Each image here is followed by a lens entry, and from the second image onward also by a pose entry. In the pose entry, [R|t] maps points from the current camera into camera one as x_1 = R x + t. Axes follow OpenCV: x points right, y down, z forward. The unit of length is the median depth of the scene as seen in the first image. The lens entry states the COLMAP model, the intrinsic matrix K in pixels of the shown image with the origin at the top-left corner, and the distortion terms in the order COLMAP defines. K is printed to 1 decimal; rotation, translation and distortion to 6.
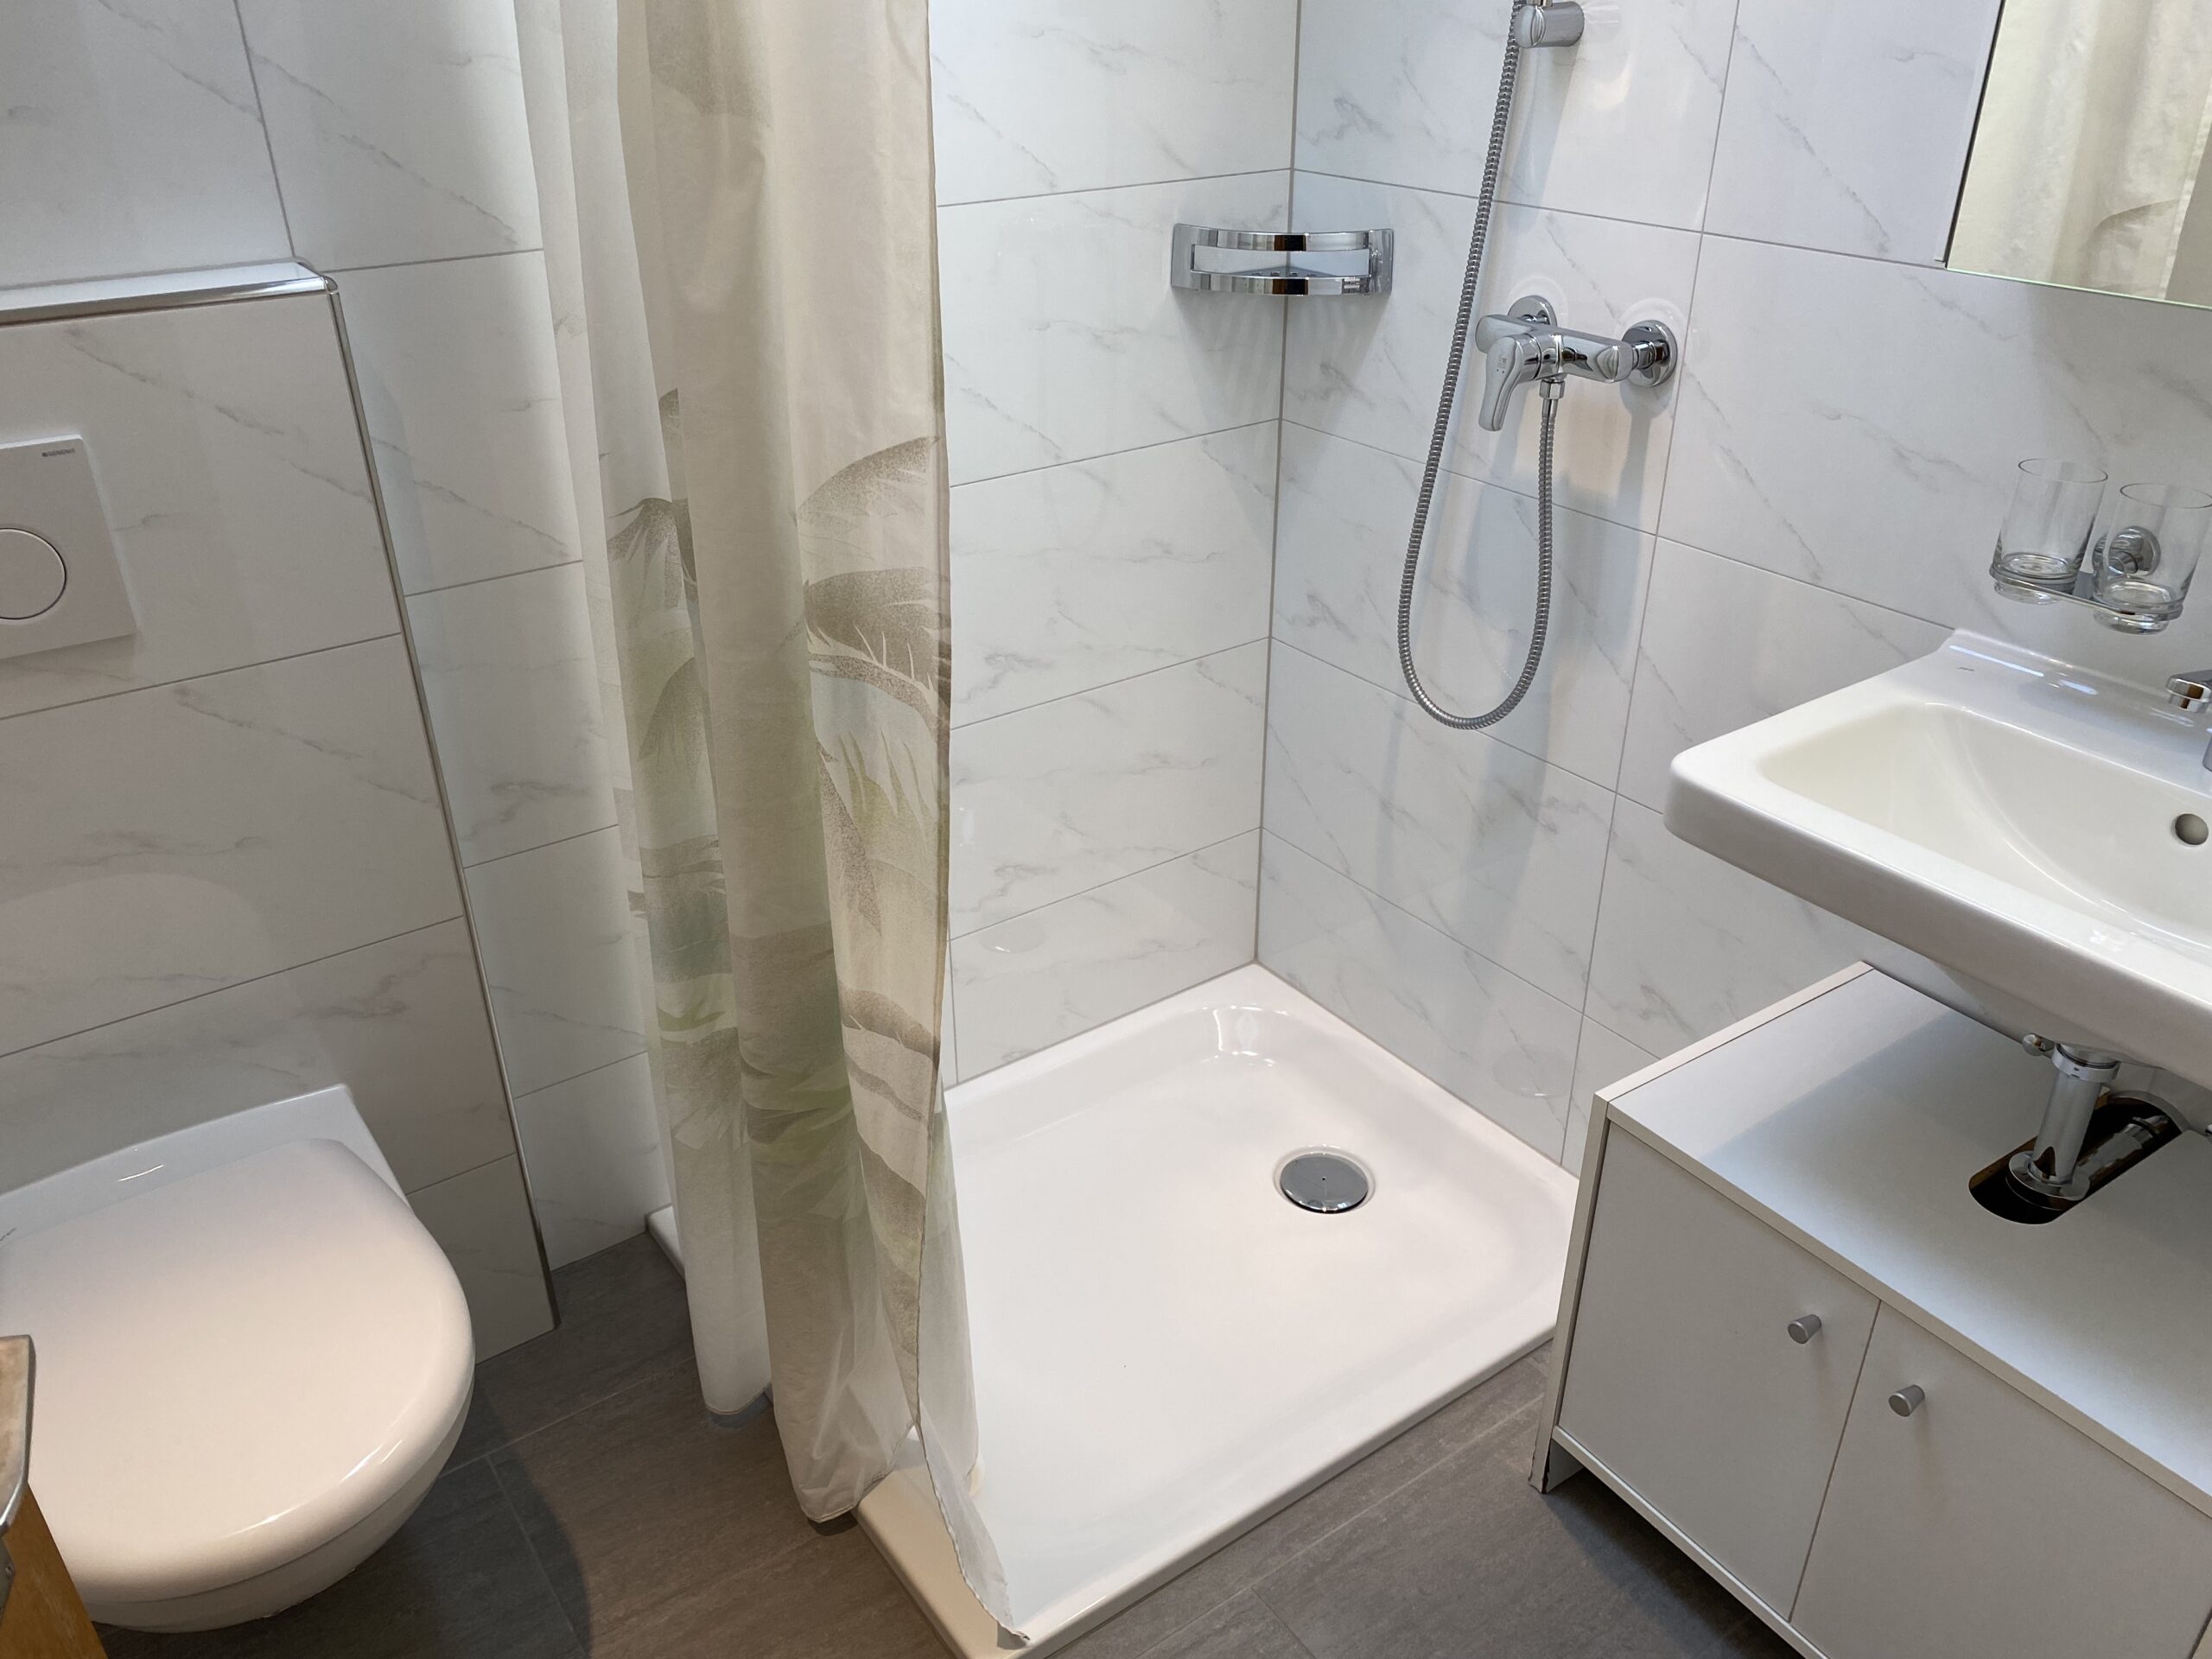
lens RADIAL K [[1683.1, 0, 1107.8], [0, 1683.1, 846.2], [0, 0, 1]] dist [0.045136, -0.053166]
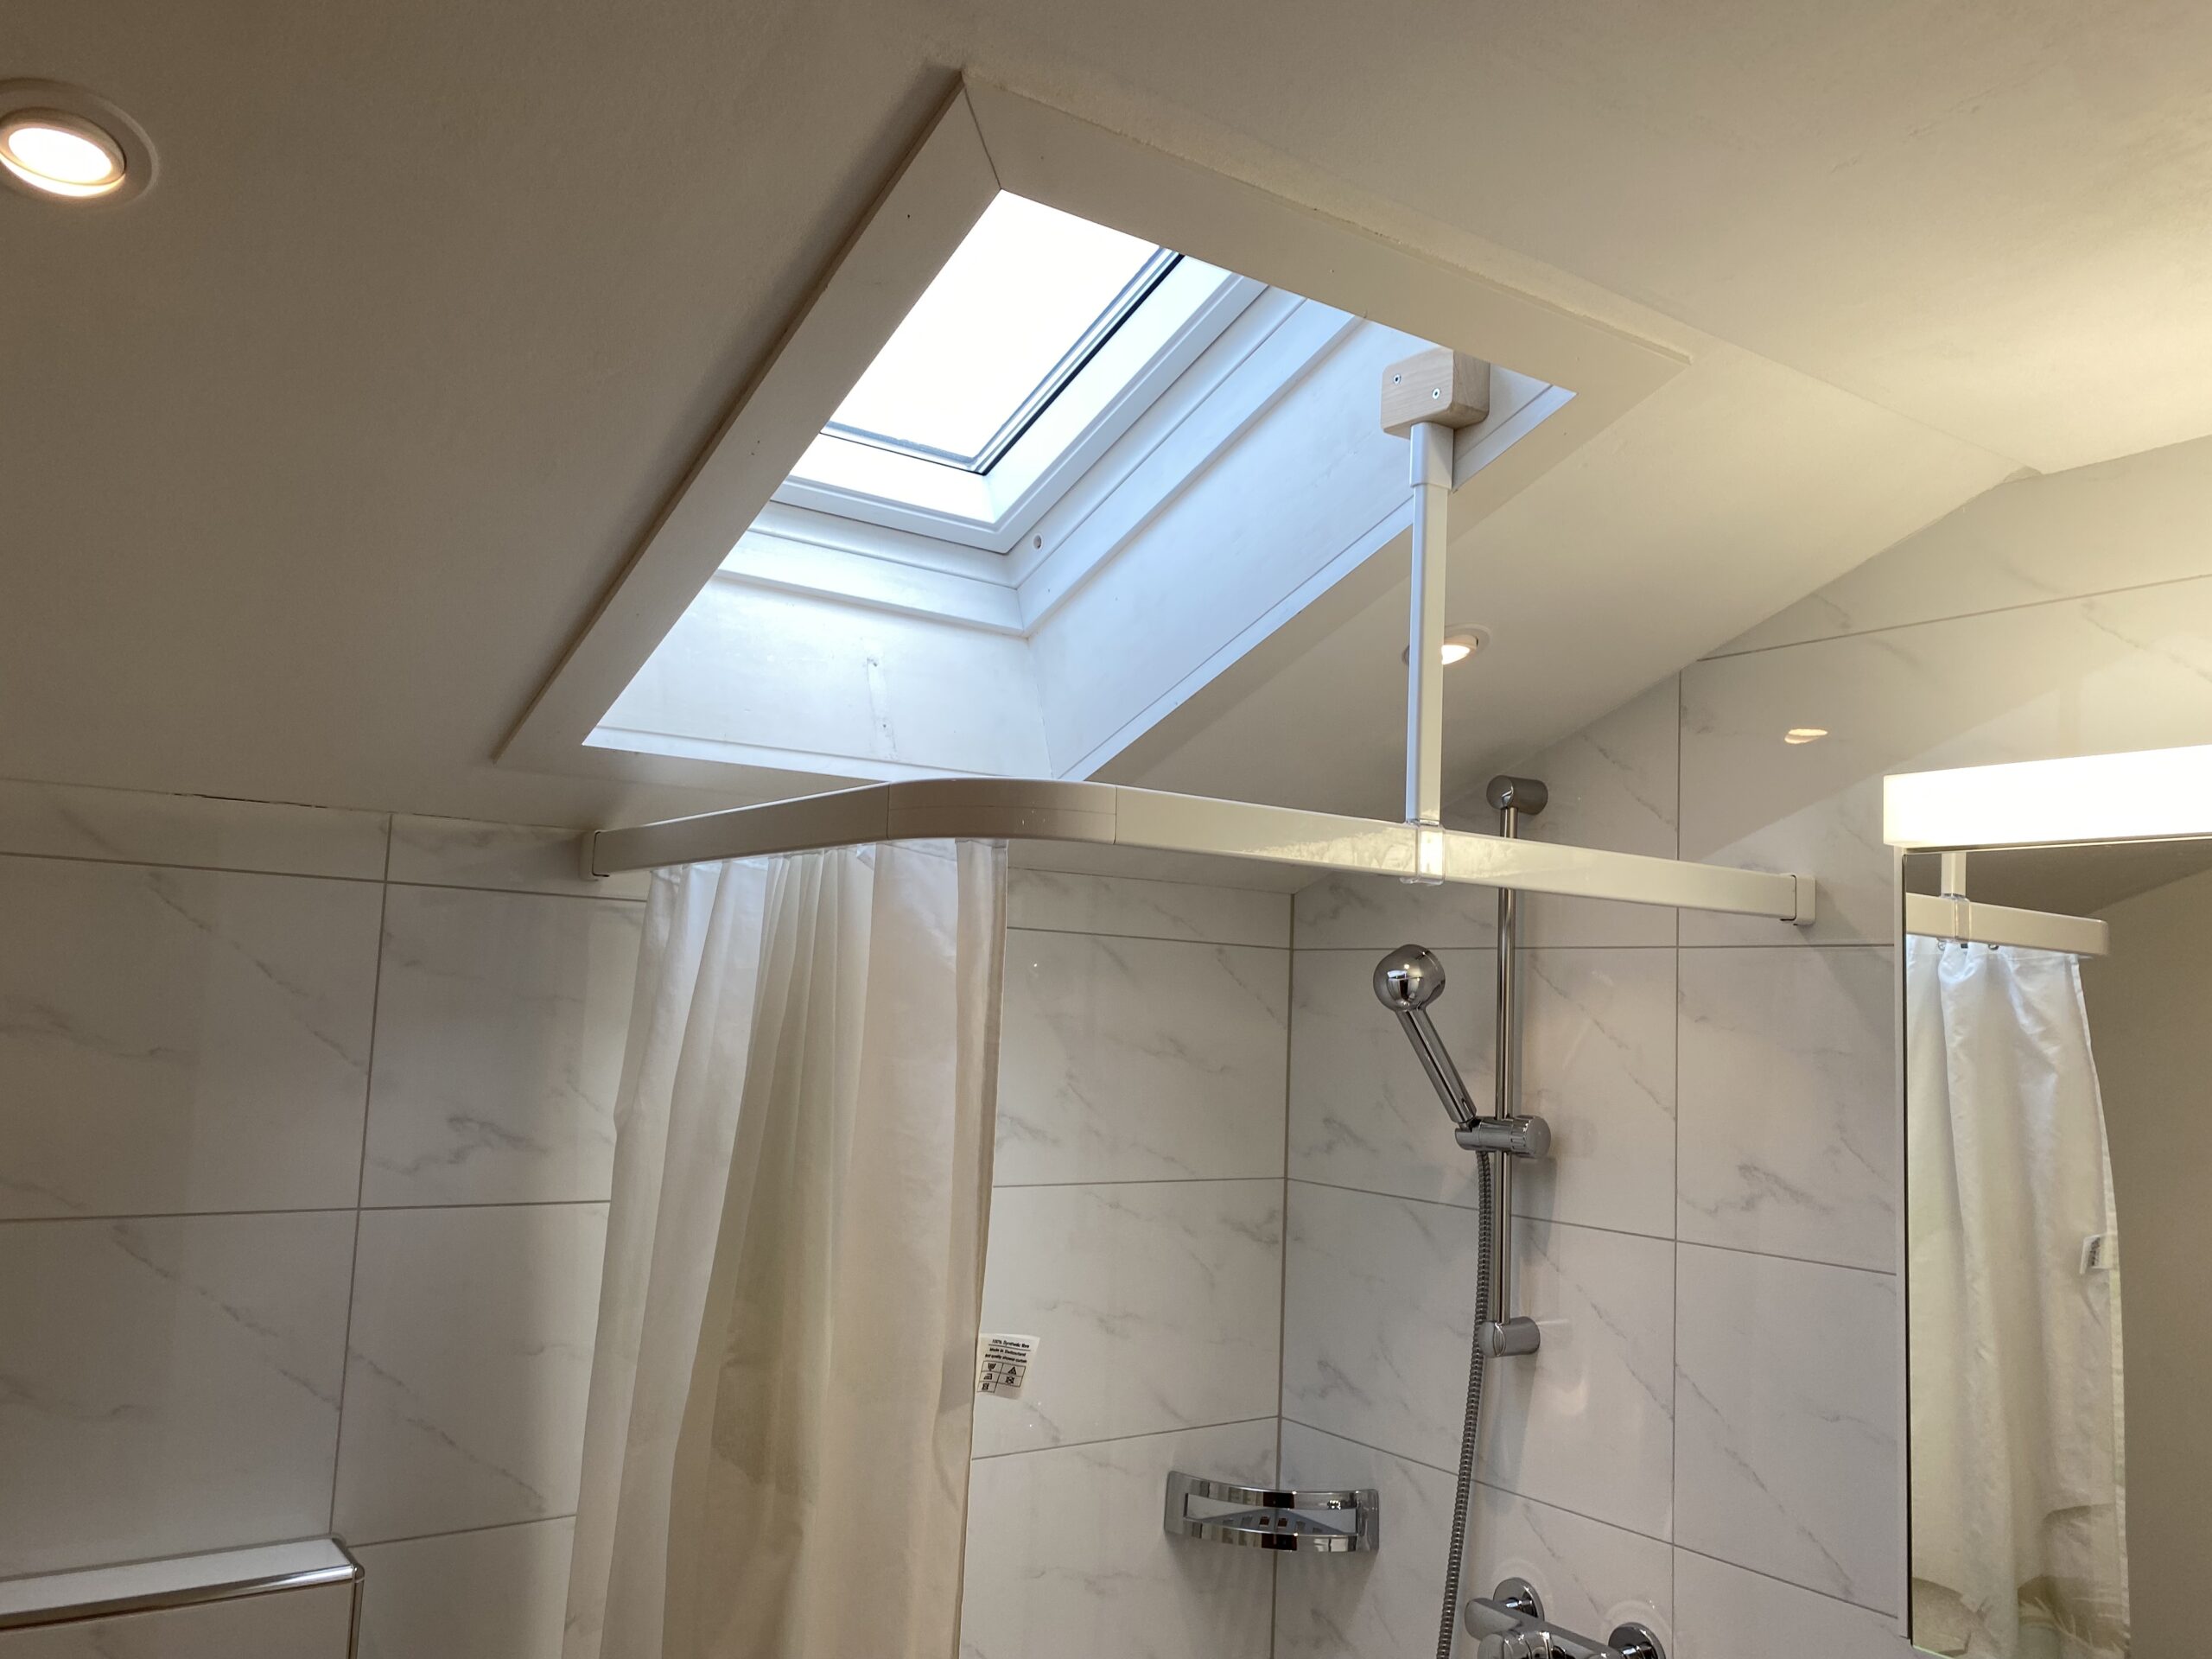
lens RADIAL K [[1683.1, 0, 1118.4], [0, 1683.1, 858.8], [0, 0, 1]] dist [0.045136, -0.053166]
pose [[0.998840, 0.047996, 0.003895, -0.017177], [-0.037535, 0.826688, -0.561407, -0.107364], [-0.030166, 0.560610, 0.827531, -0.096990]]
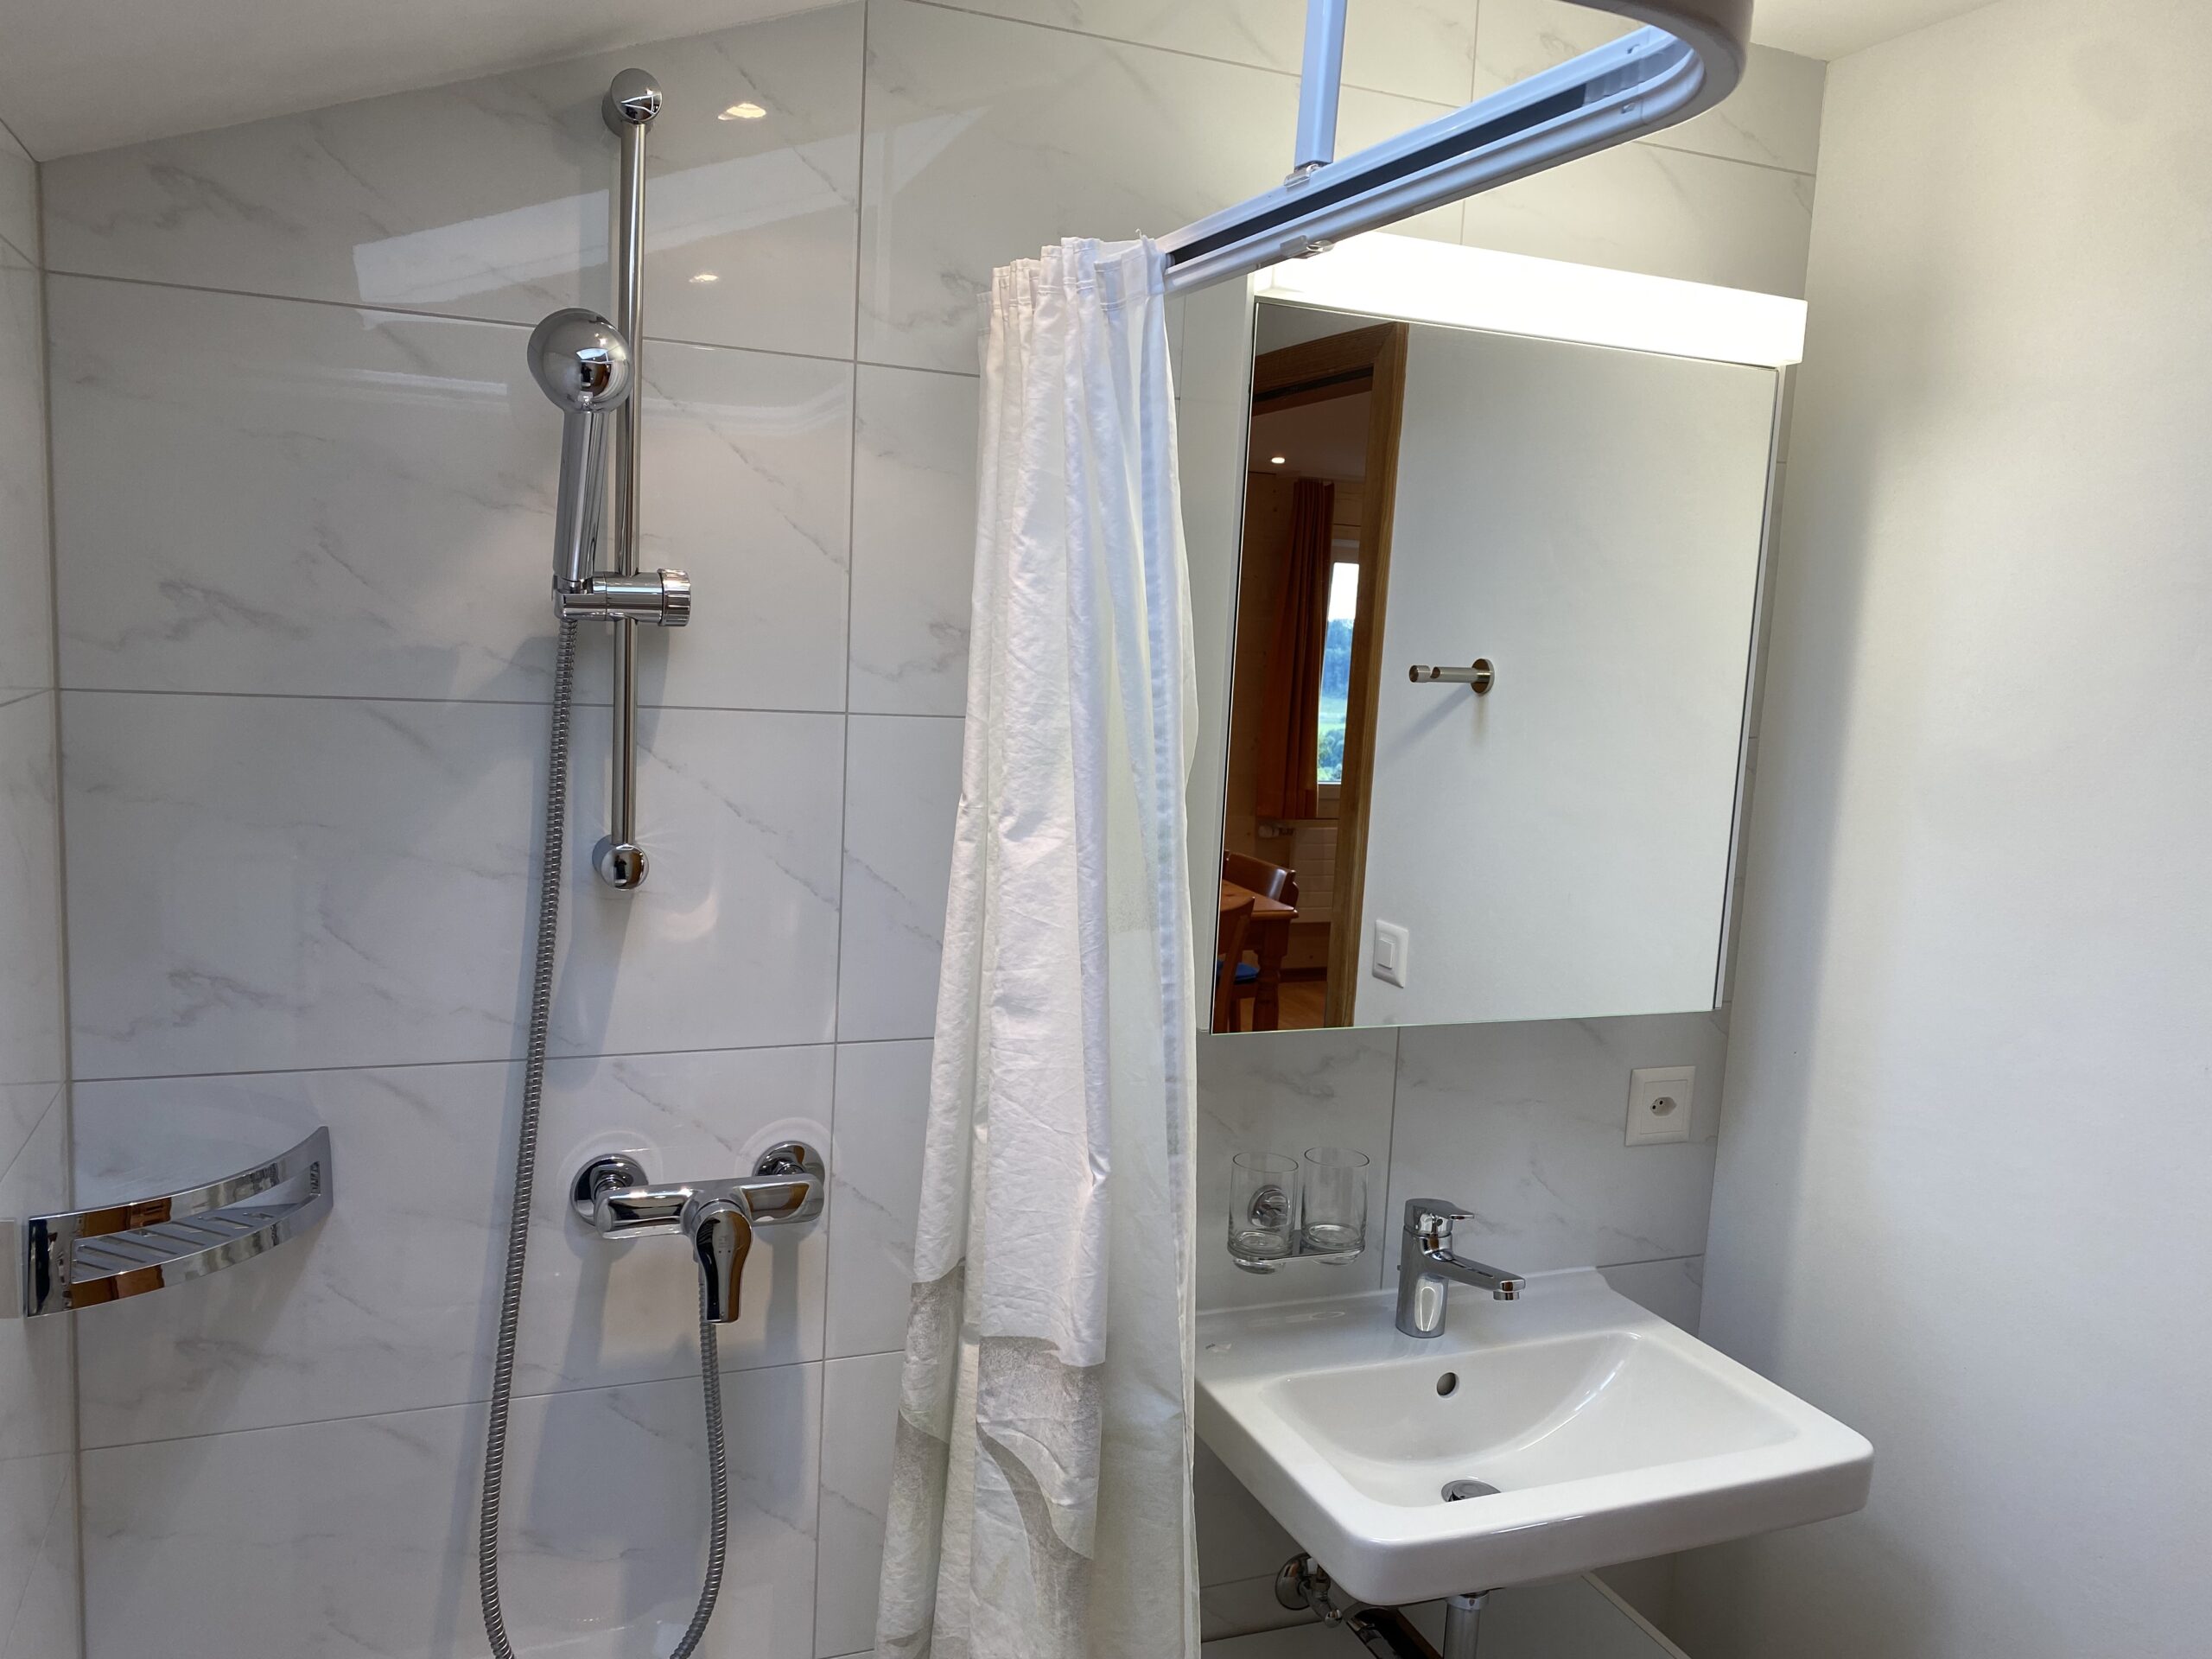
lens RADIAL K [[1683.1, 0, 1120.2], [0, 1683.1, 818.3], [0, 0, 1]] dist [0.045136, -0.053166]
pose [[0.229118, -0.103791, 0.967849, -0.500060], [0.416974, 0.908918, -0.001238, -0.399438], [-0.879567, 0.403851, 0.251528, 0.559980]]
